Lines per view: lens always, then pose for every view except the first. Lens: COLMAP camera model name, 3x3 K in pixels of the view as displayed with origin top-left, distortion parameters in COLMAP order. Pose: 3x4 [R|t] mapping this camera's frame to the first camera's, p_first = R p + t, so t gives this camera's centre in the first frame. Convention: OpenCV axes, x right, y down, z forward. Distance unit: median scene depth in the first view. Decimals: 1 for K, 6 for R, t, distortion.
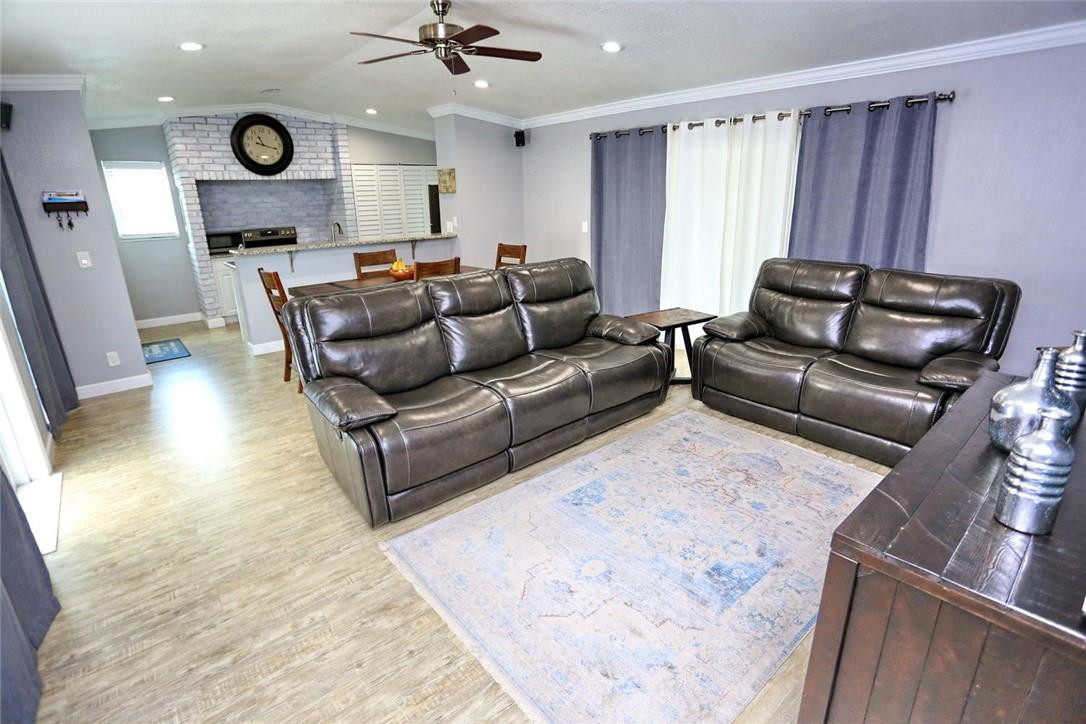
lens RADIAL K [[522.0, 0, 541.0], [0, 522.0, 360.4], [0, 0, 1]] dist [-0.066512, 0.023811]
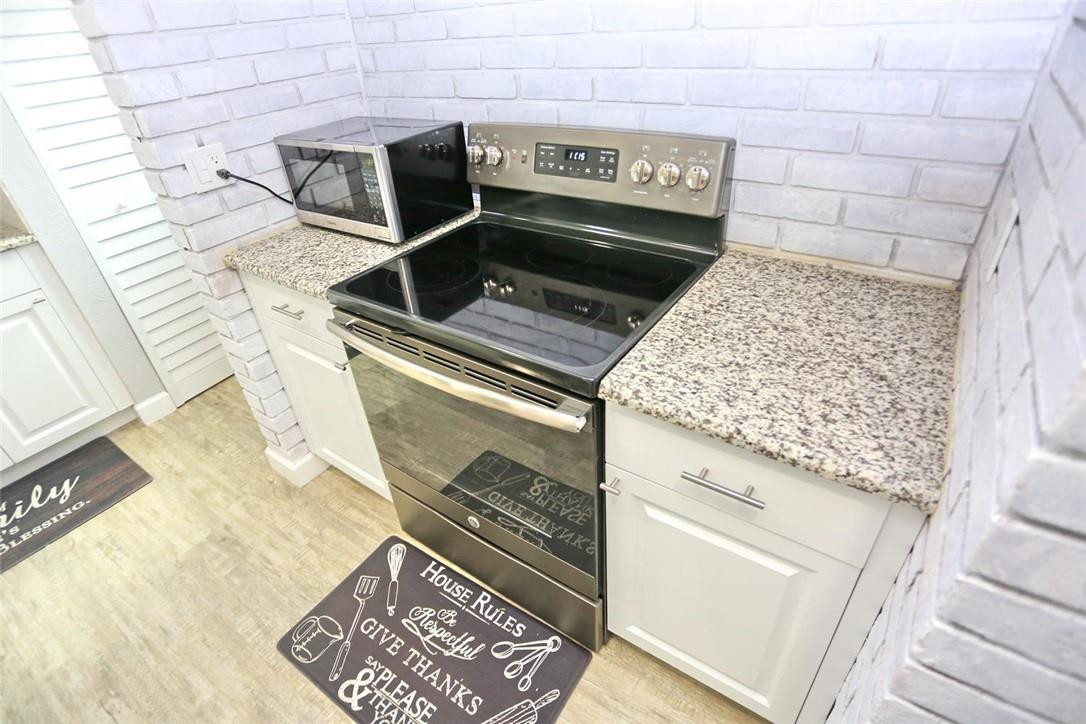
lens RADIAL K [[549.1, 0, 534.9], [0, 549.1, 353.7], [0, 0, 1]] dist [-0.040304, 0.005313]
pose [[0.247117, 0.540163, -0.804461, -0.391042], [-0.227246, 0.839362, 0.493791, -0.319364], [0.941962, 0.060787, 0.330171, 1.048188]]
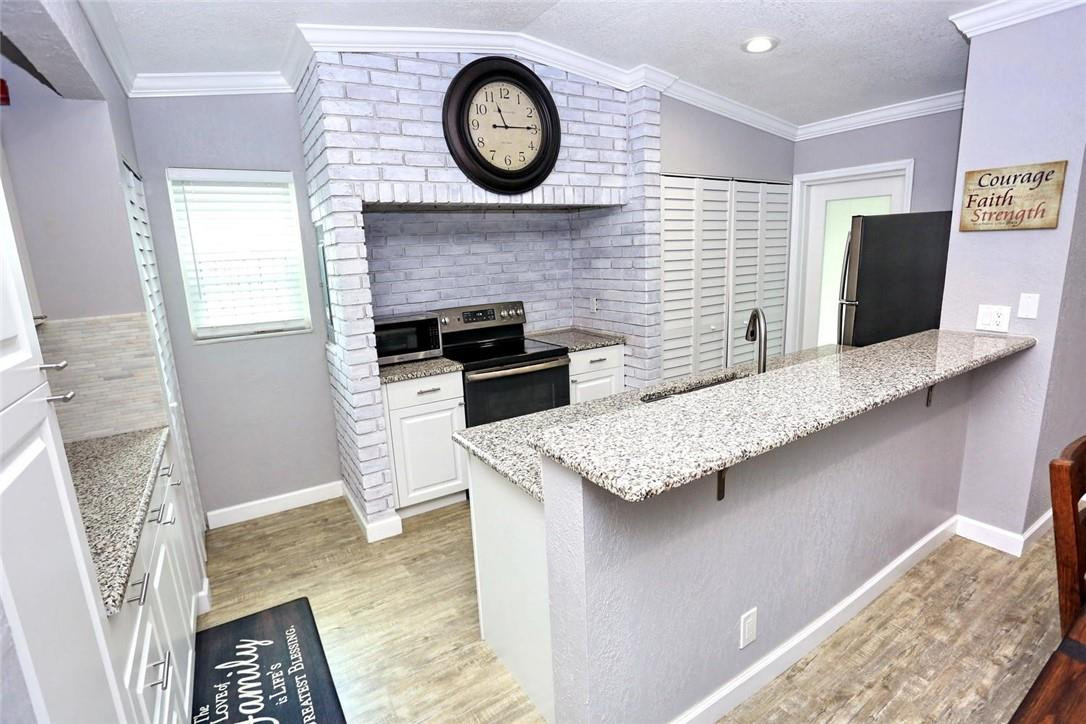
lens RADIAL K [[522.0, 0, 542.0], [0, 522.0, 357.7], [0, 0, 1]] dist [-0.066512, 0.023811]
pose [[0.989029, 0.010250, -0.147365, -0.447932], [-0.024505, 0.995152, -0.095245, -0.182695], [0.145675, 0.097811, 0.984486, 0.583687]]
